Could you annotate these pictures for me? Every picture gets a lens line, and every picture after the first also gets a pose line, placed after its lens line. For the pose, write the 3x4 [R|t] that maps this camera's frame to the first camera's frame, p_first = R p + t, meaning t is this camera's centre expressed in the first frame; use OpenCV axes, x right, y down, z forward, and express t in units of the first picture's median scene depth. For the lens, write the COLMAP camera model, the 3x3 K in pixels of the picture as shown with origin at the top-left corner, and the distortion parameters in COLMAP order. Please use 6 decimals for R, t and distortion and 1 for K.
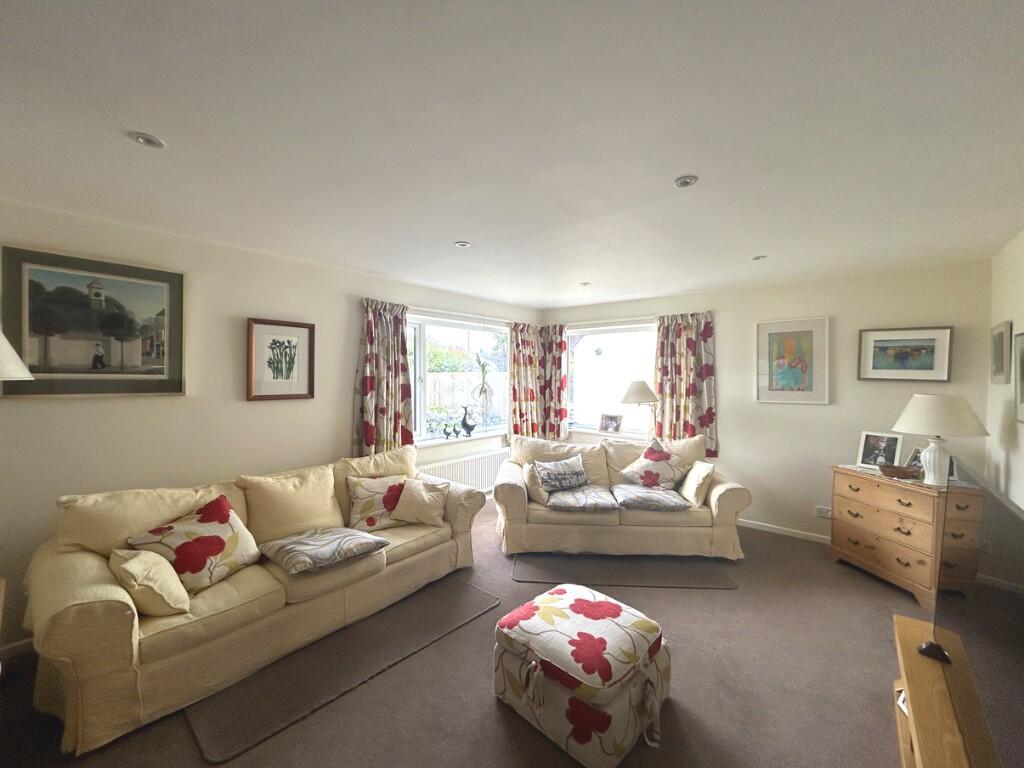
lens RADIAL K [[413.6, 0, 510.5], [0, 413.6, 382.4], [0, 0, 1]] dist [0.000973, 0.000323]
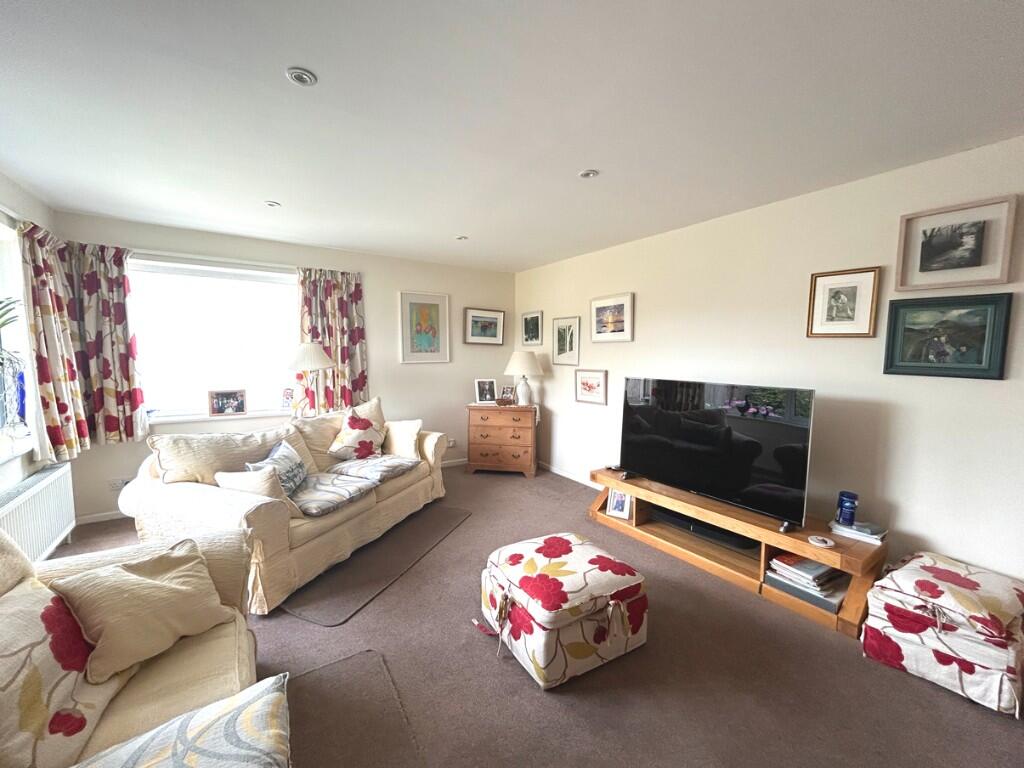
lens RADIAL K [[413.6, 0, 509.1], [0, 413.6, 385.0], [0, 0, 1]] dist [0.000973, 0.000323]
pose [[0.282875, -0.081704, 0.955670, -0.371619], [0.011792, 0.996586, 0.081711, 0.017104], [-0.959084, -0.011844, 0.282873, 0.368988]]
